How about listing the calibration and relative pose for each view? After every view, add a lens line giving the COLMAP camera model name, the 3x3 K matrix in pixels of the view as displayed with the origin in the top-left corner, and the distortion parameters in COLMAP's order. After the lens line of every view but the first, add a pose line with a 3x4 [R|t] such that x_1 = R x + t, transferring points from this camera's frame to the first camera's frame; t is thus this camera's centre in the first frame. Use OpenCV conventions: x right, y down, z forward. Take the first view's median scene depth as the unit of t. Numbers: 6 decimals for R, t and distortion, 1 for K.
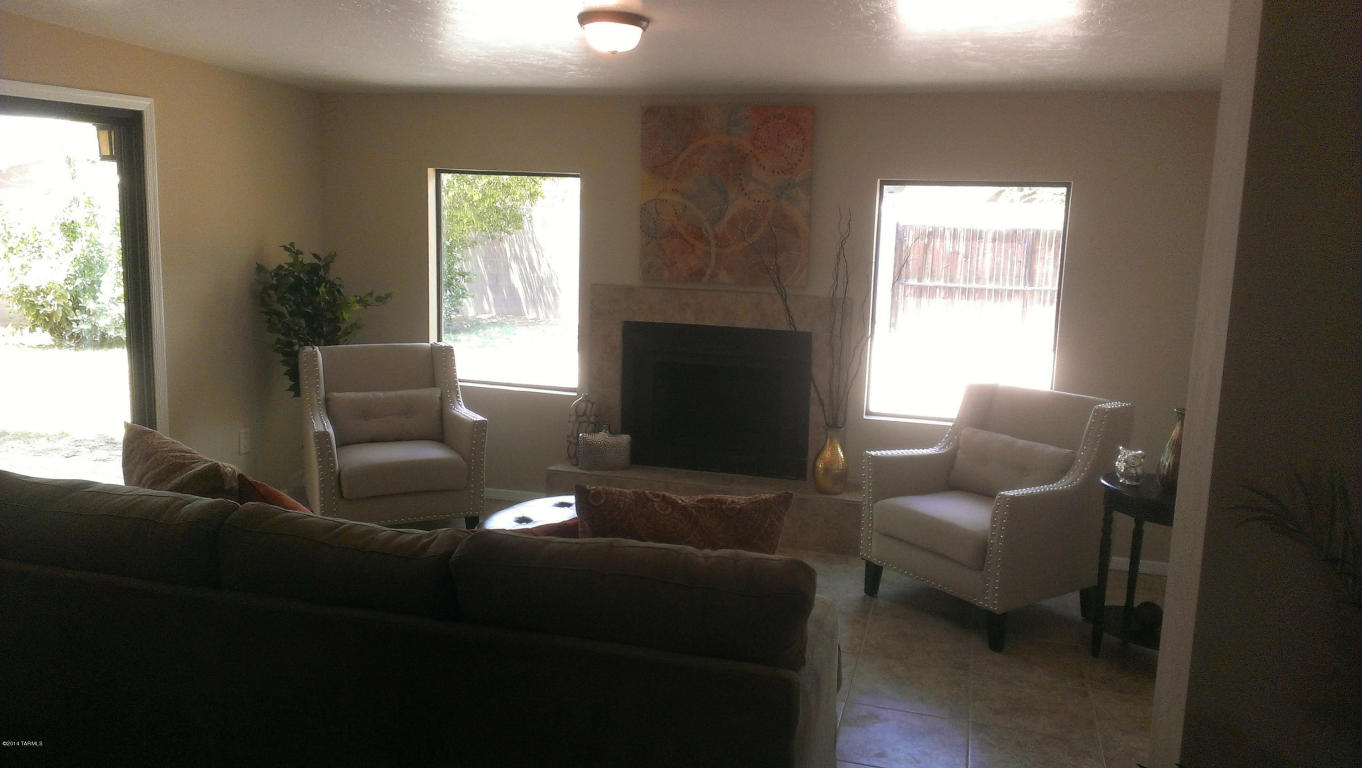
lens RADIAL K [[1111.2, 0, 681.0], [0, 1111.2, 384.0], [0, 0, 1]] dist [0.083767, 0.000791]
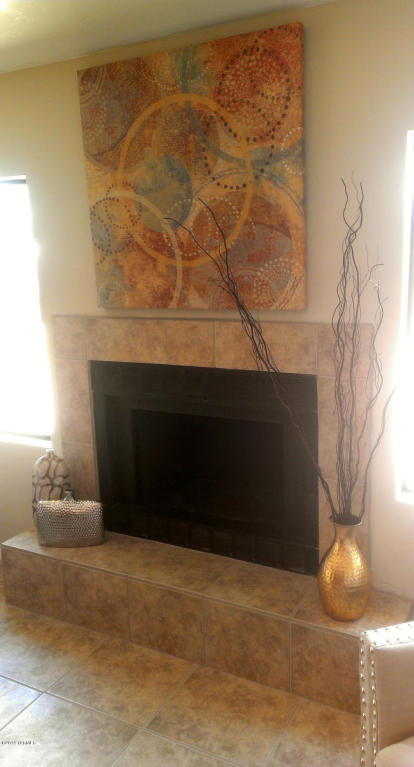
lens RADIAL K [[655.6, 0, 207.0], [0, 655.6, 383.5], [0, 0, 1]] dist [0.048076, -0.011992]
pose [[0.981262, -0.008887, -0.192474, 0.130027], [0.010706, 0.999907, 0.008412, -0.046153], [0.192381, -0.010315, 0.981266, 0.589248]]
